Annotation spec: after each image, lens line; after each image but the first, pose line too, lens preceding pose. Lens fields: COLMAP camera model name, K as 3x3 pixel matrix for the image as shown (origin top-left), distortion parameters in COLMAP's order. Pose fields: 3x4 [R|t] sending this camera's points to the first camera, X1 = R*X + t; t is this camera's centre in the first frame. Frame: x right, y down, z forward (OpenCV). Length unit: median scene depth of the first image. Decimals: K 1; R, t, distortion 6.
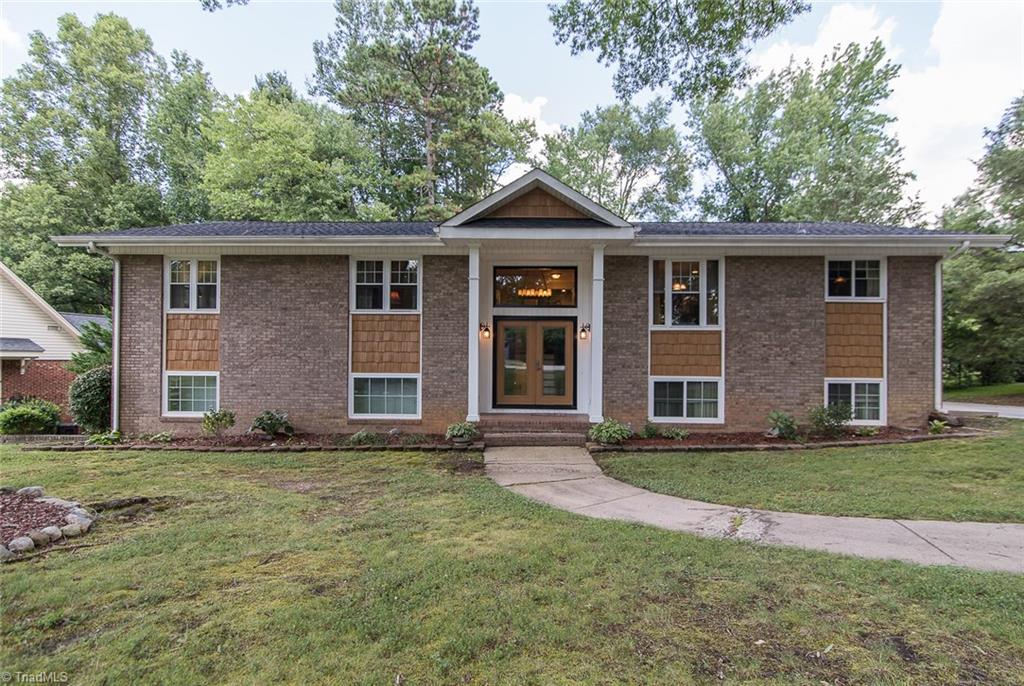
lens RADIAL K [[462.9, 0, 511.1], [0, 462.9, 351.1], [0, 0, 1]] dist [-0.000949, -0.000982]
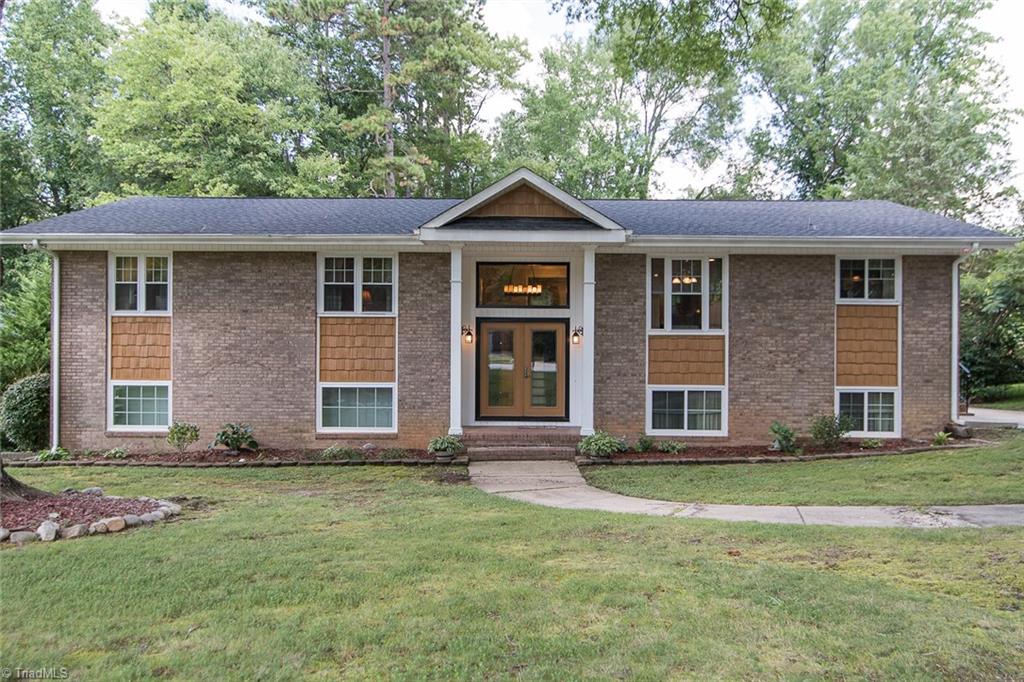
lens RADIAL K [[691.6, 0, 507.9], [0, 691.6, 335.4], [0, 0, 1]] dist [-0.001913, -0.005519]
pose [[0.999839, -0.001022, 0.017903, -0.001324], [0.001012, 0.999999, 0.000602, -0.045617], [-0.017903, -0.000584, 0.999840, -0.366583]]
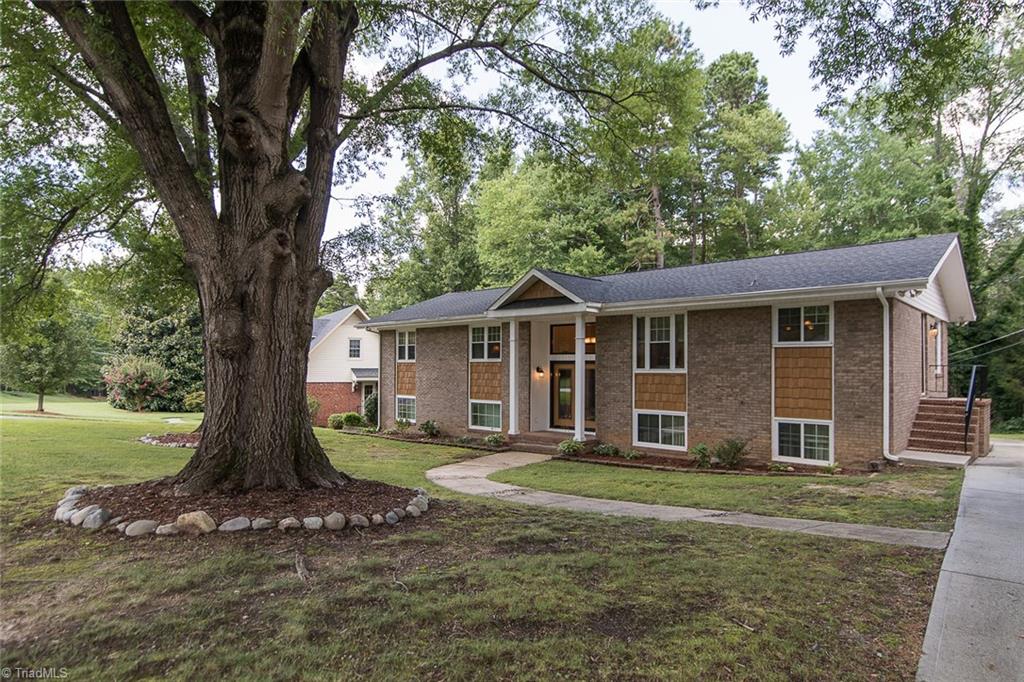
lens RADIAL K [[576.5, 0, 520.3], [0, 576.5, 349.2], [0, 0, 1]] dist [-0.015445, -0.000399]
pose [[0.769320, -0.024956, -0.638376, 1.077799], [0.010900, 0.999604, -0.025941, -0.072935], [0.638771, 0.012999, 0.769287, -0.416733]]
